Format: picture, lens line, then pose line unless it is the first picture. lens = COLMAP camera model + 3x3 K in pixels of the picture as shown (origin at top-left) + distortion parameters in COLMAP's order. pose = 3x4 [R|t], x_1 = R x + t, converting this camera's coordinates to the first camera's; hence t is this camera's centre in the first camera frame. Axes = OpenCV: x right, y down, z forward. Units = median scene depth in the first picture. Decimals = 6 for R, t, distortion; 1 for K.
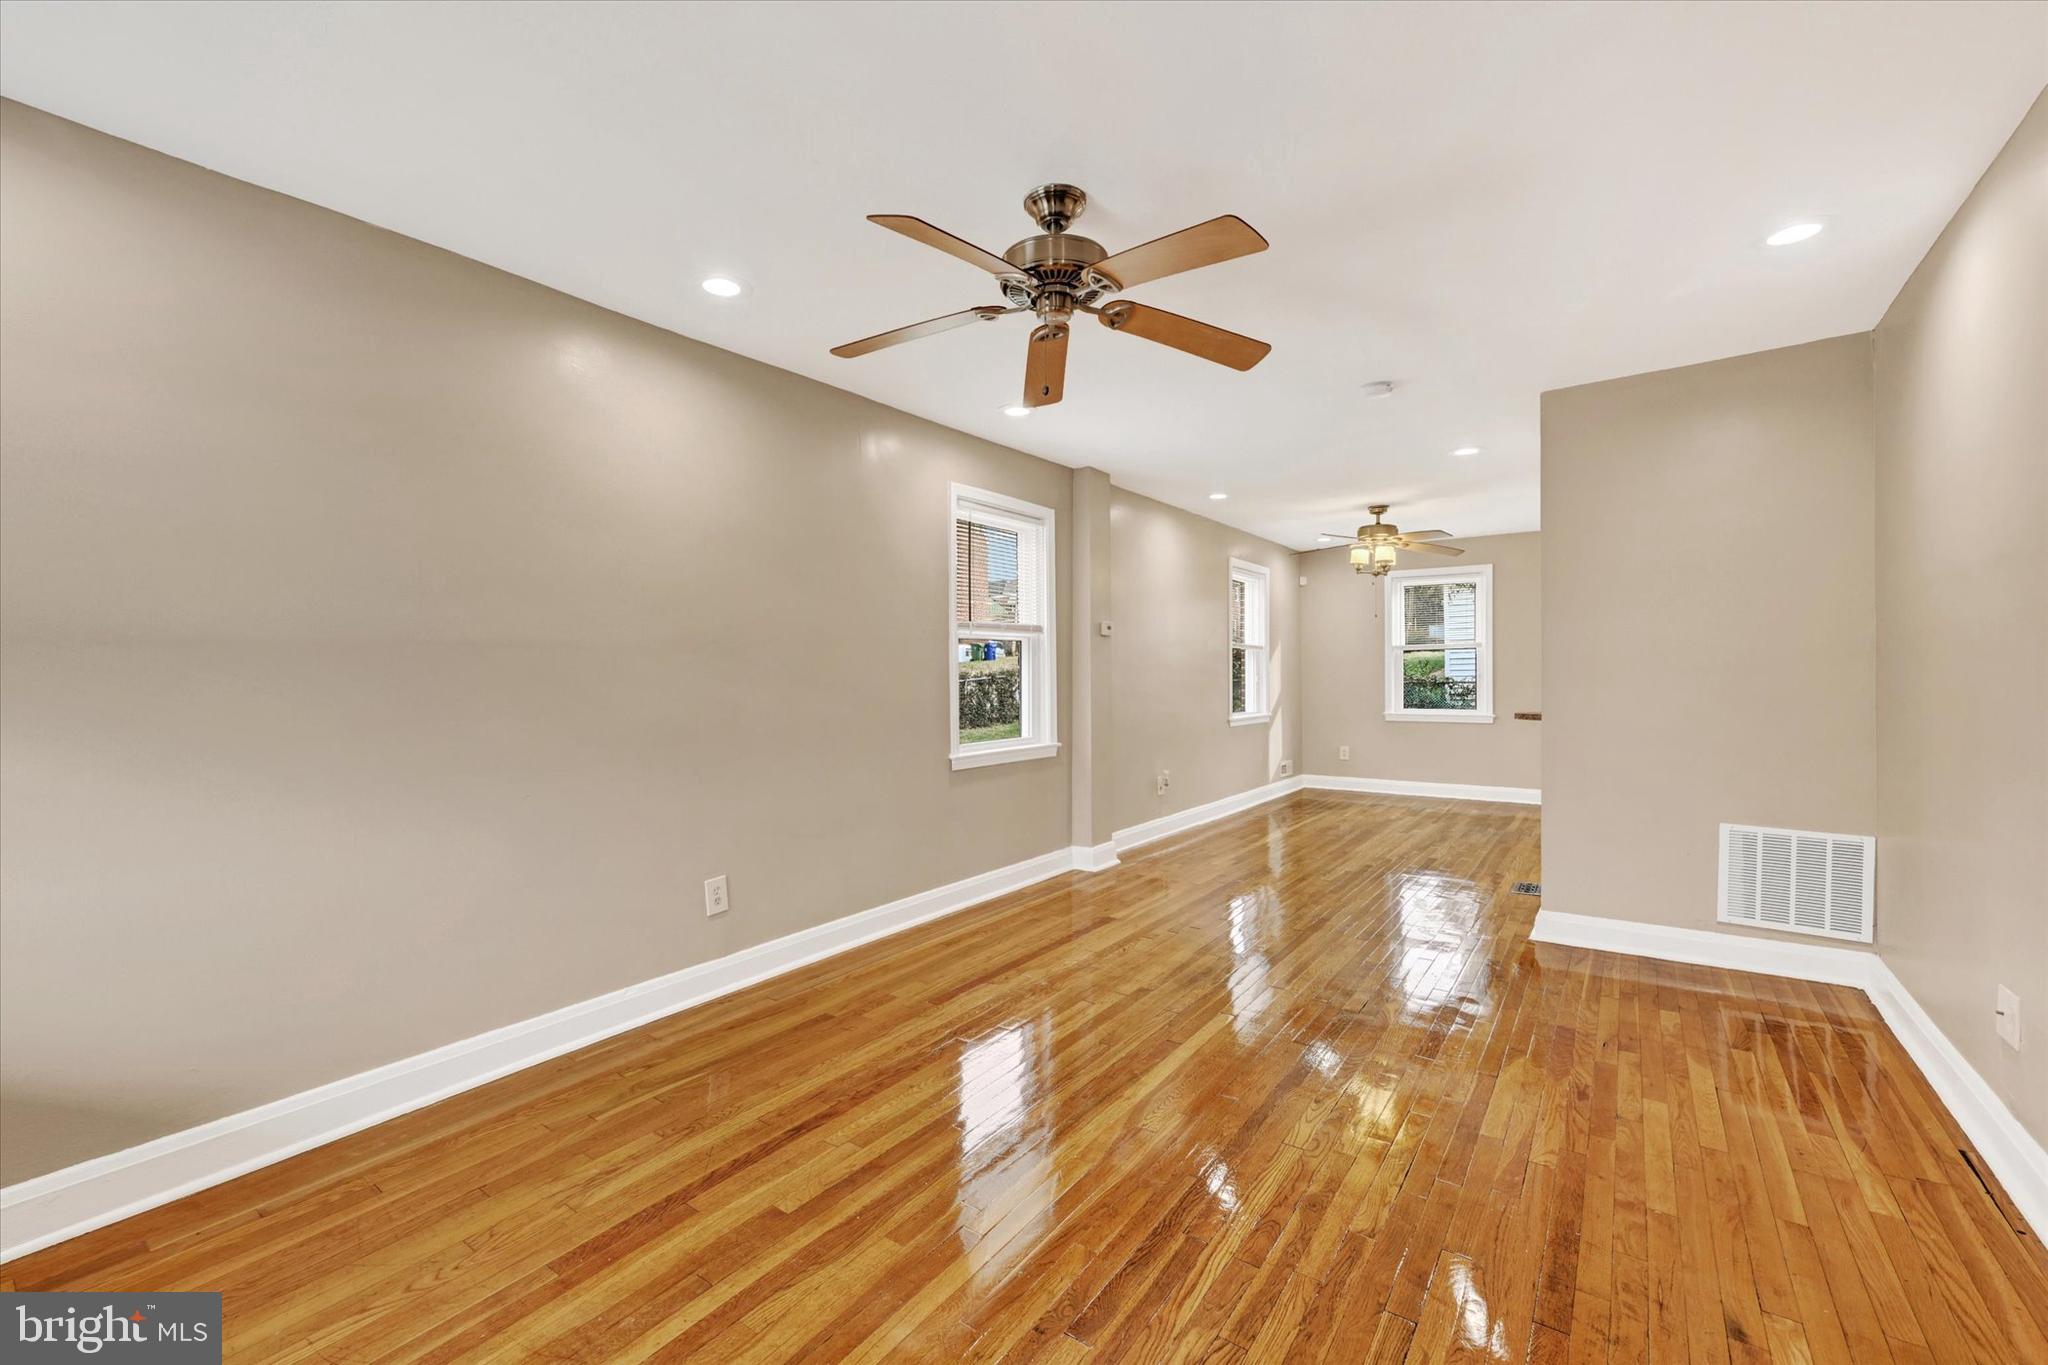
lens RADIAL K [[831.7, 0, 1025.3], [0, 831.7, 672.3], [0, 0, 1]] dist [-0.002684, -0.000044]
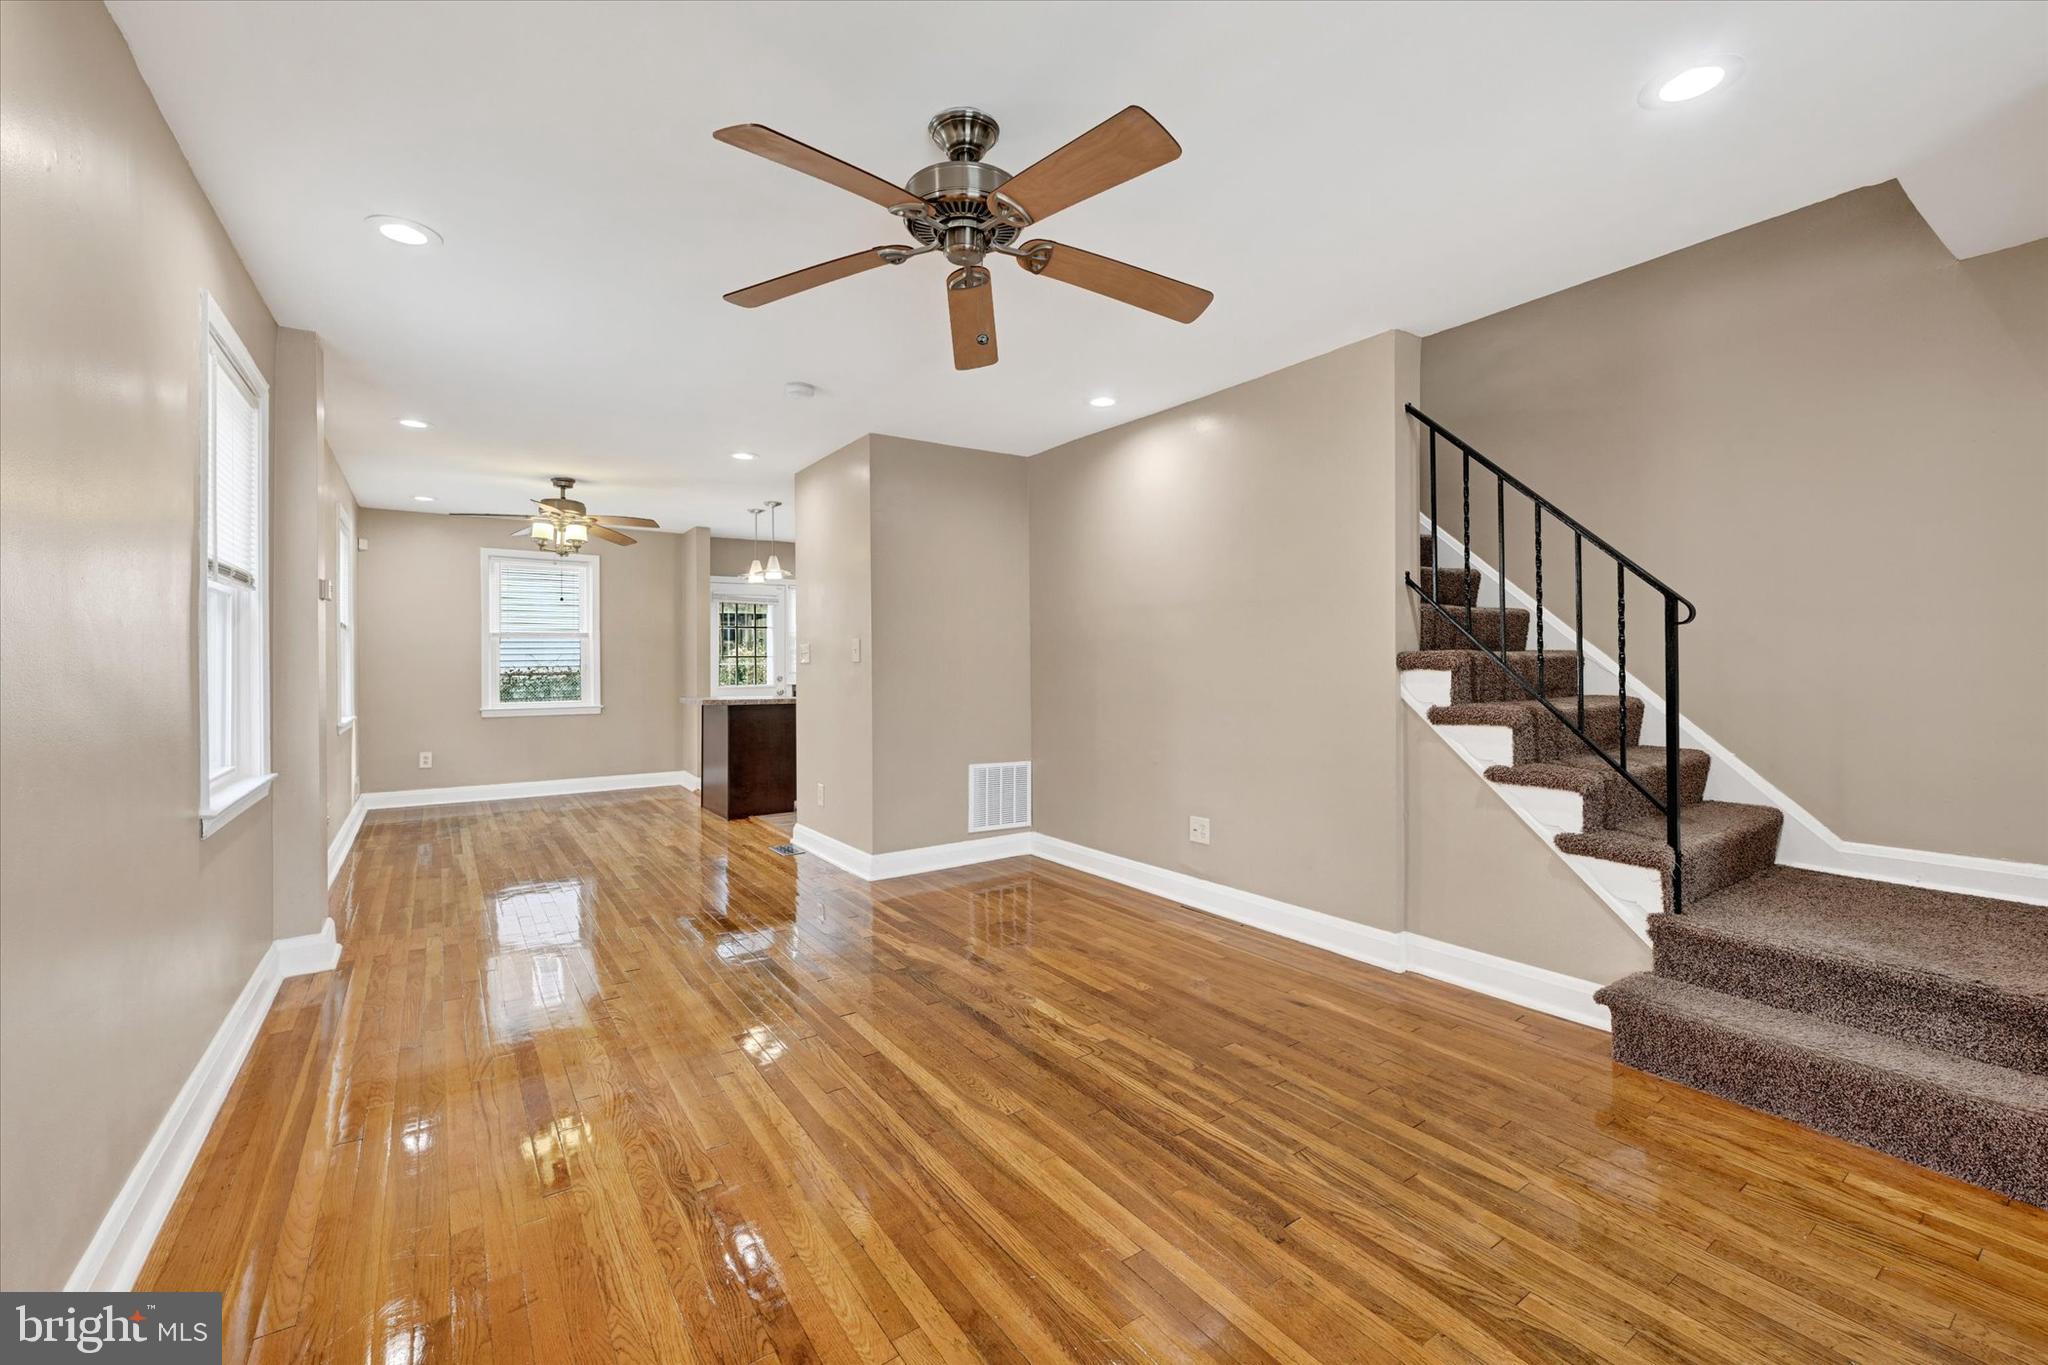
lens RADIAL K [[835.7, 0, 1021.6], [0, 835.7, 657.4], [0, 0, 1]] dist [0.000035, -0.008020]
pose [[0.333965, 0.012148, 0.942507, -0.519854], [-0.002788, 0.999925, -0.011900, 0.010165], [-0.942581, 0.001346, 0.333974, 0.424941]]
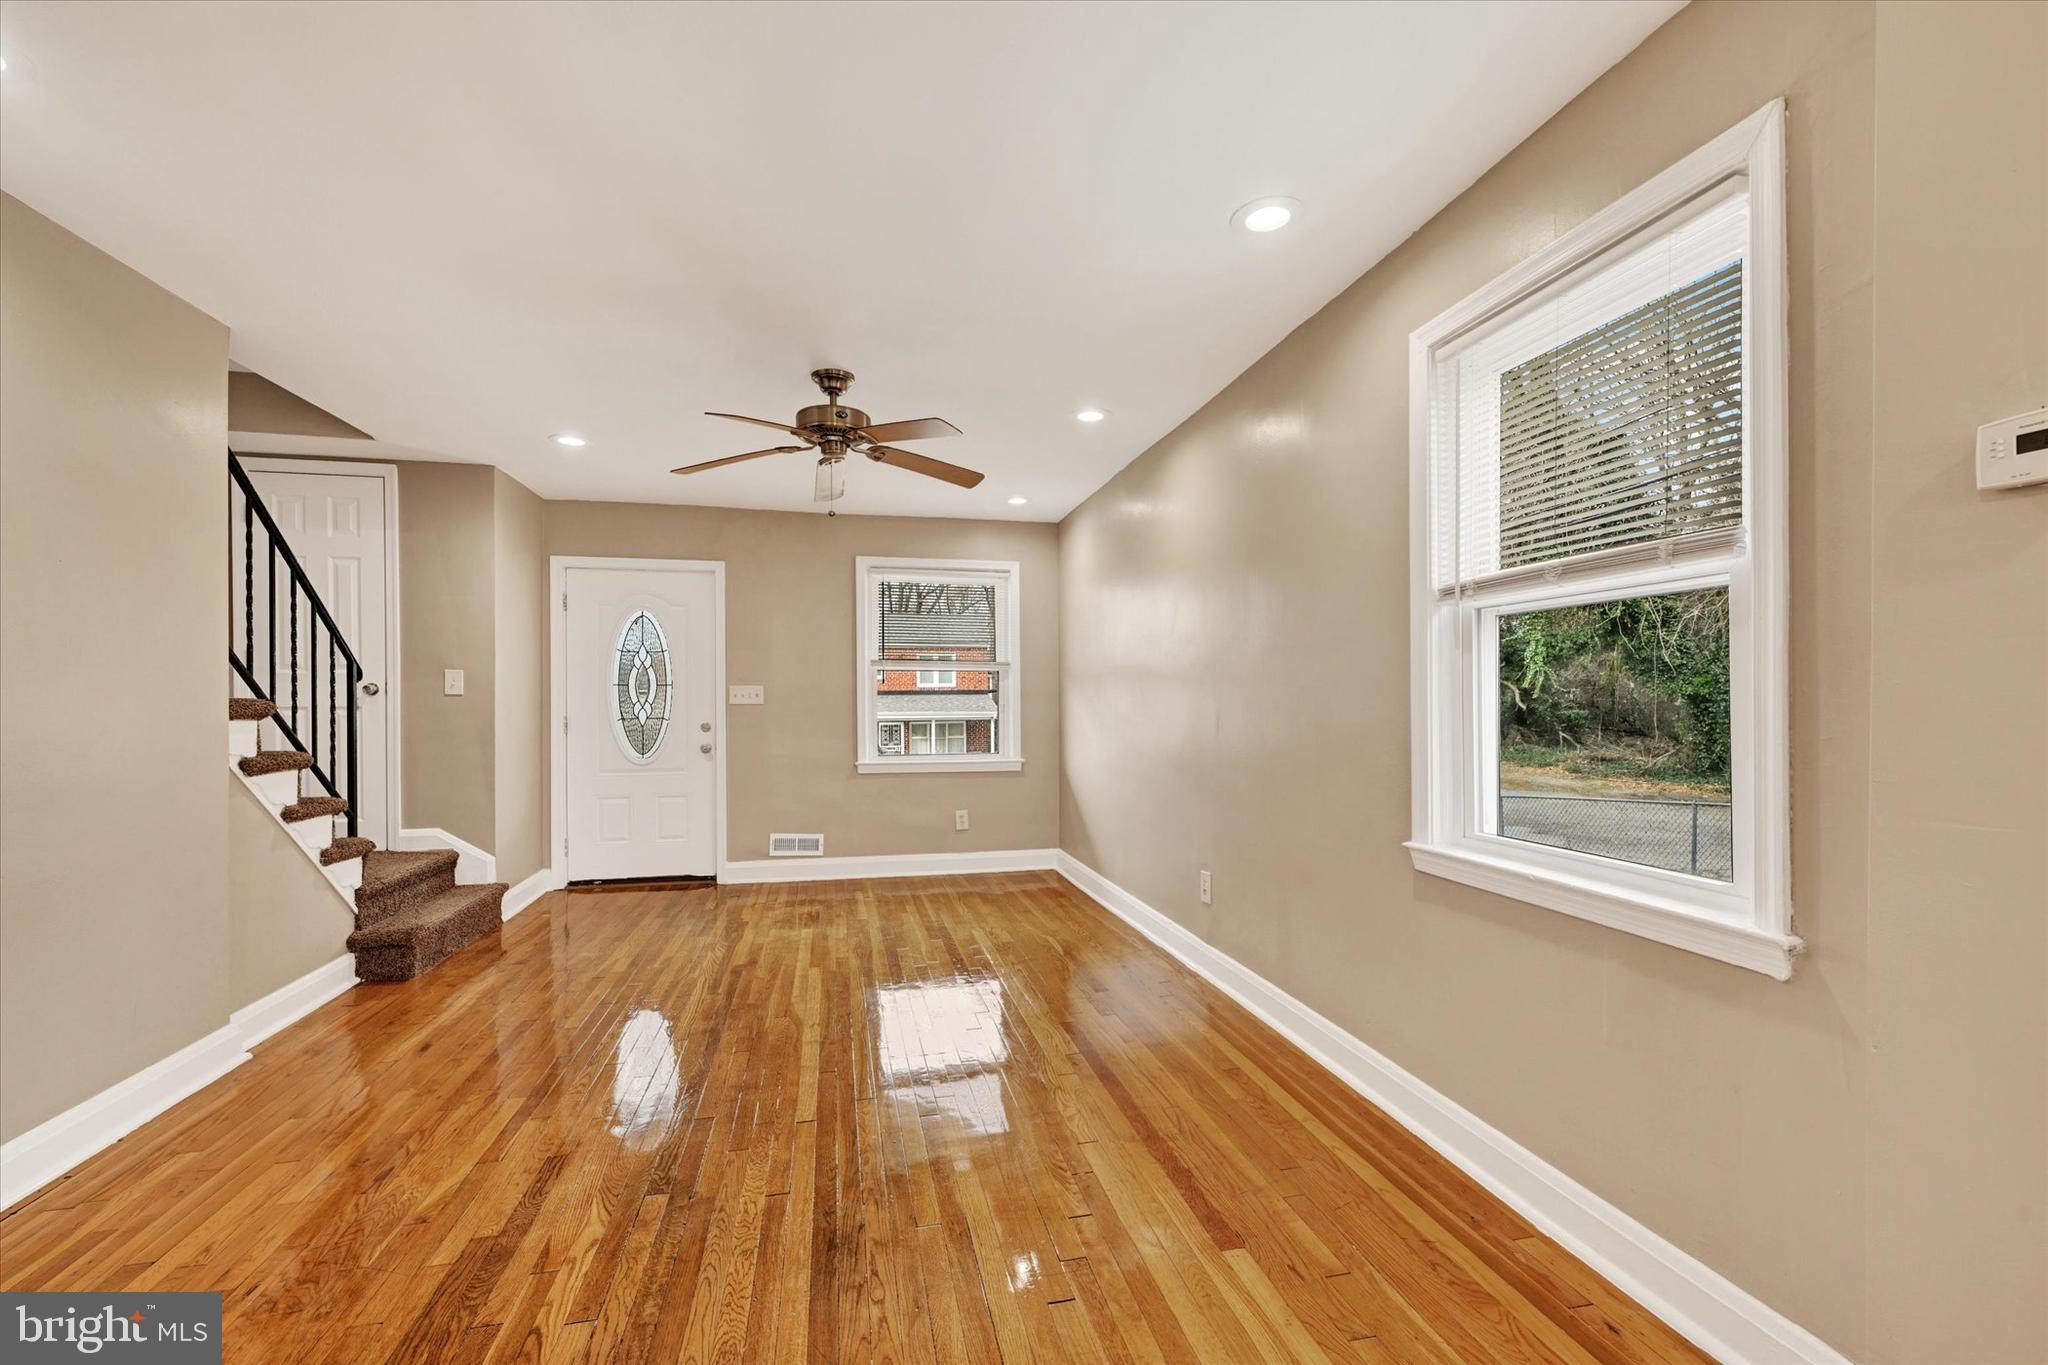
lens RADIAL K [[854.3, 0, 1026.2], [0, 854.3, 707.2], [0, 0, 1]] dist [0.002431, 0.000298]
pose [[-0.662122, 0.019622, -0.749139, 0.621316], [0.015760, 0.999801, 0.012258, 0.002288], [0.749230, -0.003691, -0.662299, 1.484158]]
